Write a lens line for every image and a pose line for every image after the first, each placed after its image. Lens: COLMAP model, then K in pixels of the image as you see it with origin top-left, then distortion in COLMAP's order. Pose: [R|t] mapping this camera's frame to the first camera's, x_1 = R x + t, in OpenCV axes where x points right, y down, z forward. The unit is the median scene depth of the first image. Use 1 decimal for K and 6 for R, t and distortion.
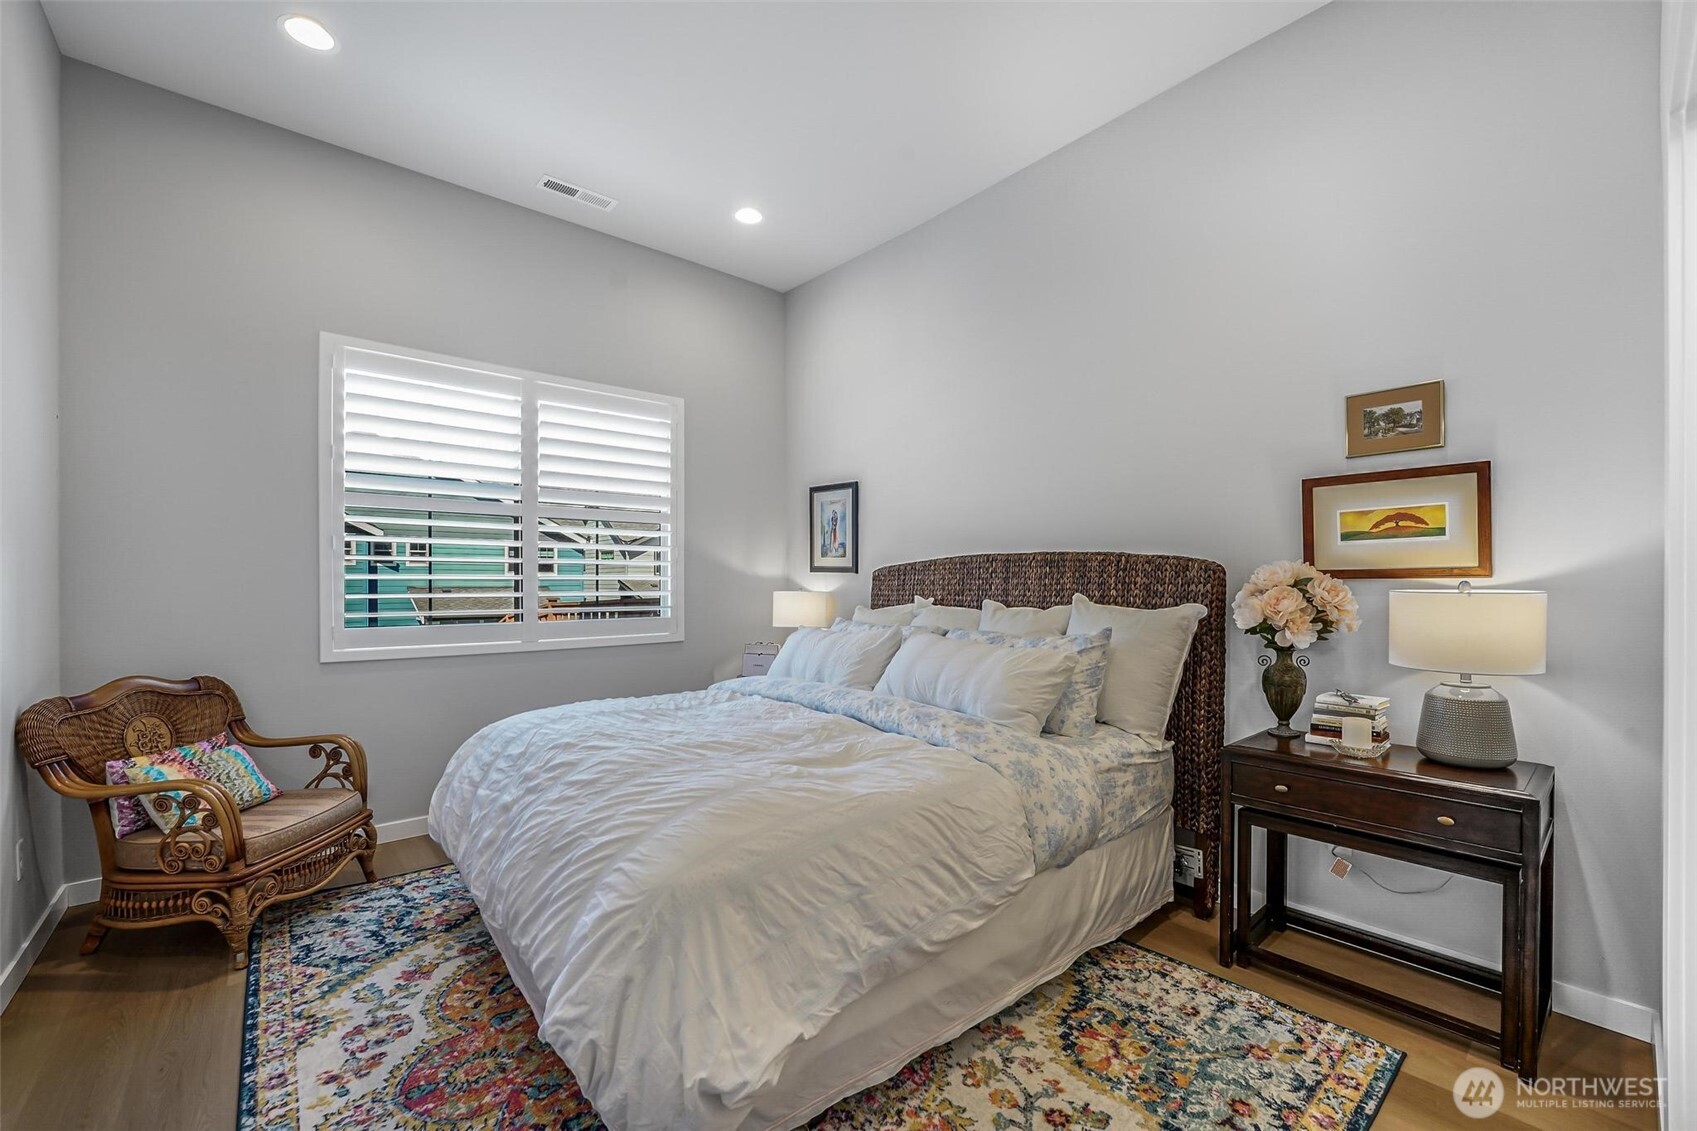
lens RADIAL K [[678.9, 0, 845.5], [0, 678.9, 576.8], [0, 0, 1]] dist [-0.009770, 0.001545]
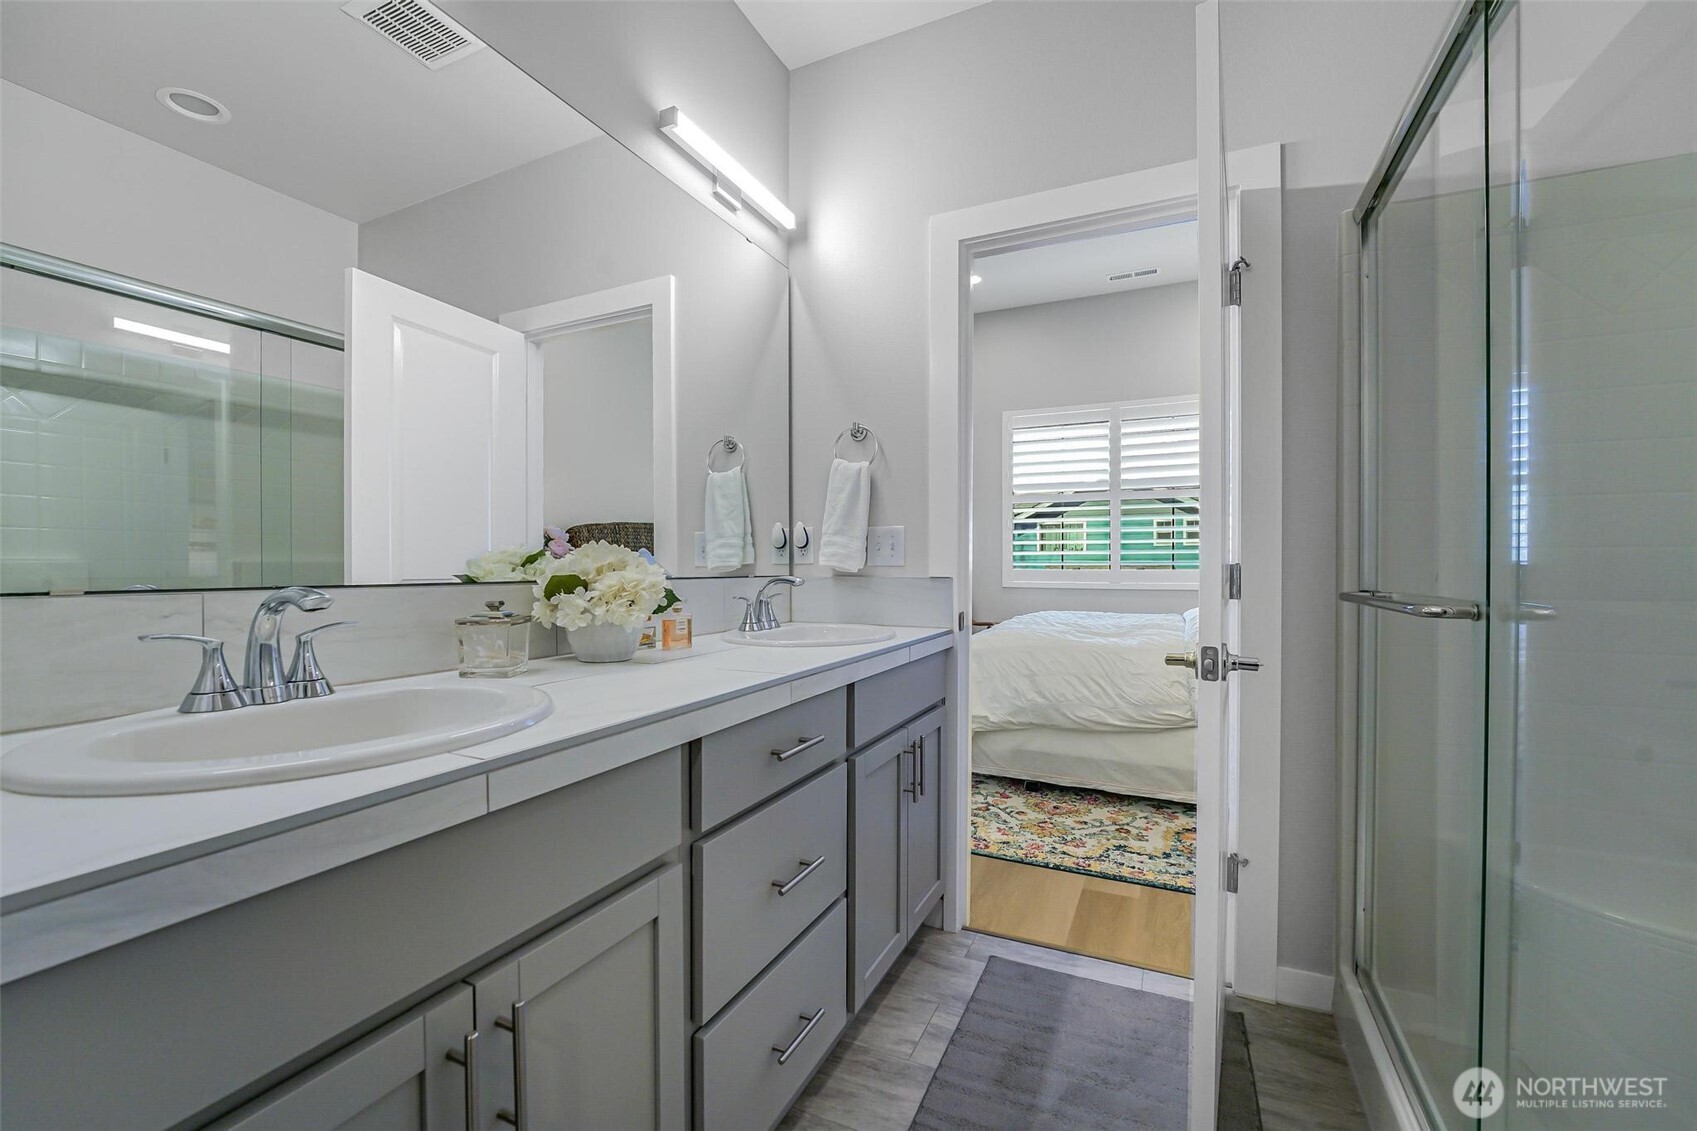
lens RADIAL K [[678.9, 0, 849.0], [0, 678.9, 568.2], [0, 0, 1]] dist [-0.009770, 0.001545]
pose [[0.412461, 0.004790, -0.910963, 1.412384], [0.000654, 0.999984, 0.005555, 0.108390], [0.910975, -0.002887, 0.412451, -0.309543]]
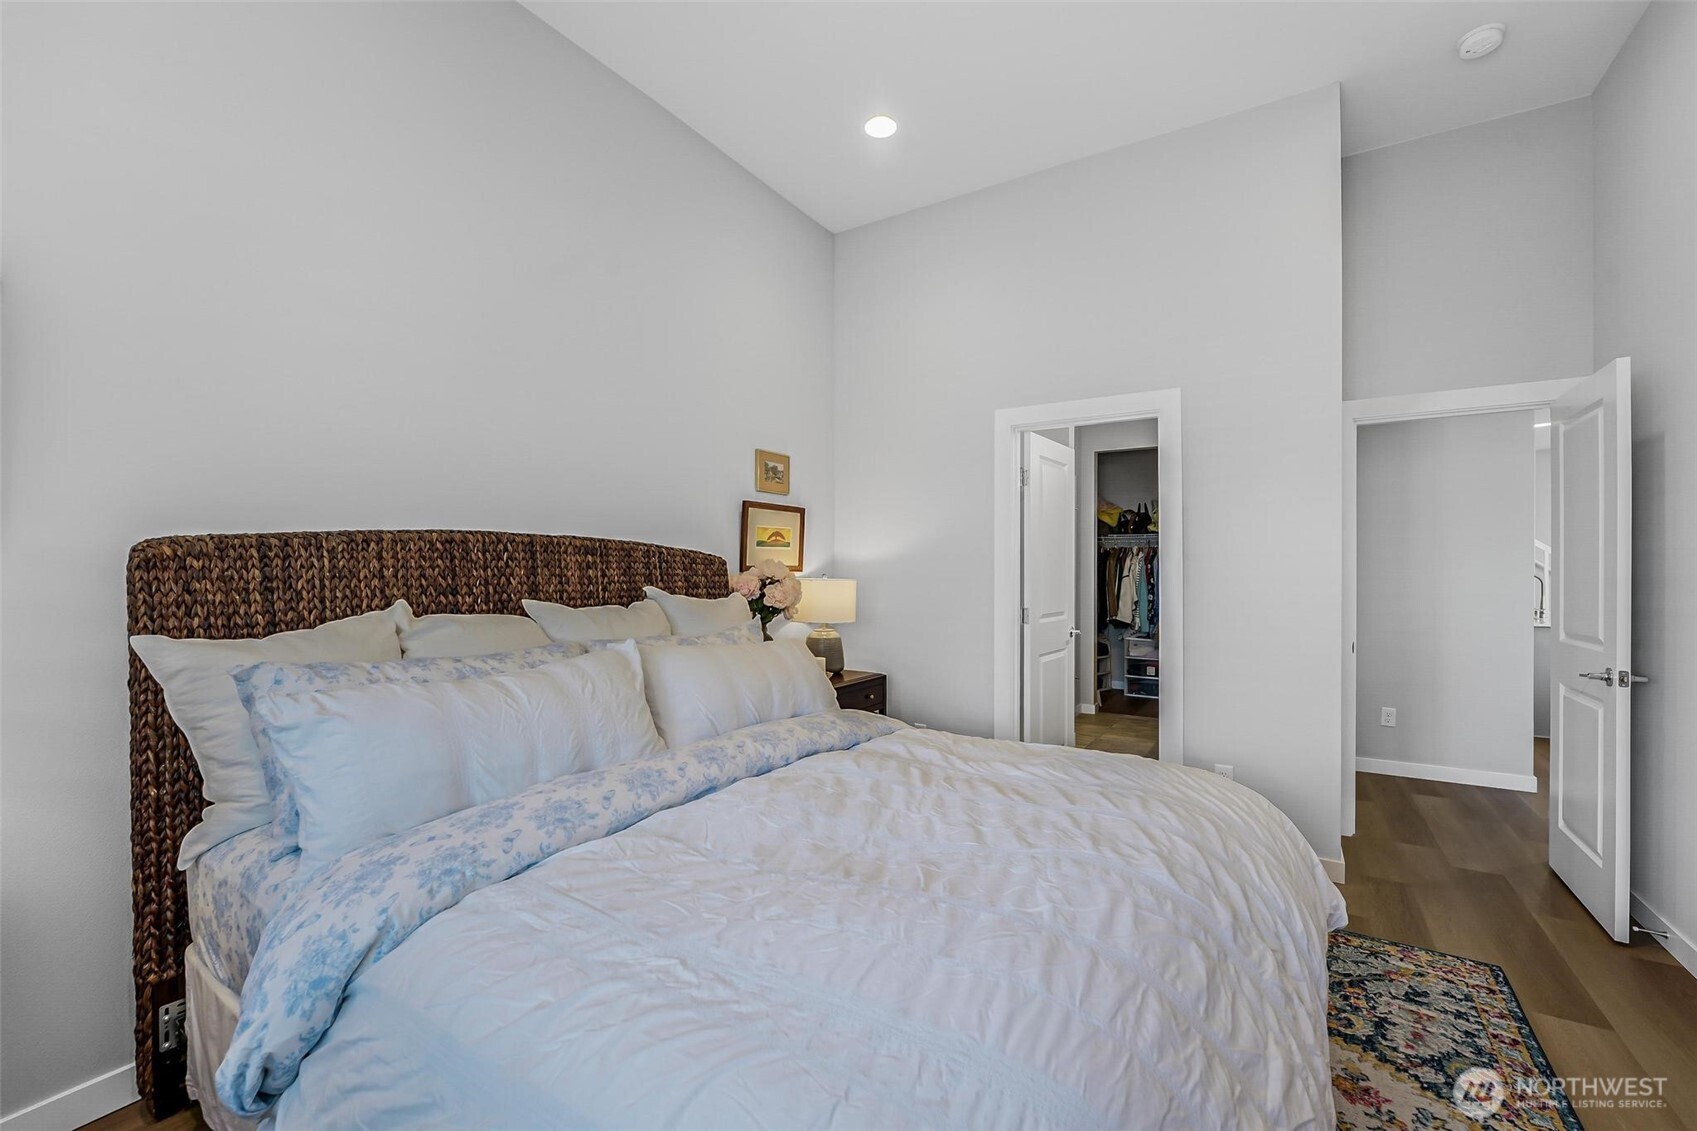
lens RADIAL K [[678.9, 0, 842.9], [0, 678.9, 573.8], [0, 0, 1]] dist [-0.009770, 0.001545]
pose [[-0.275227, 0.001149, 0.961379, -0.765991], [-0.008145, 0.999961, -0.003527, 0.010941], [-0.961345, -0.008801, -0.275207, 1.277463]]
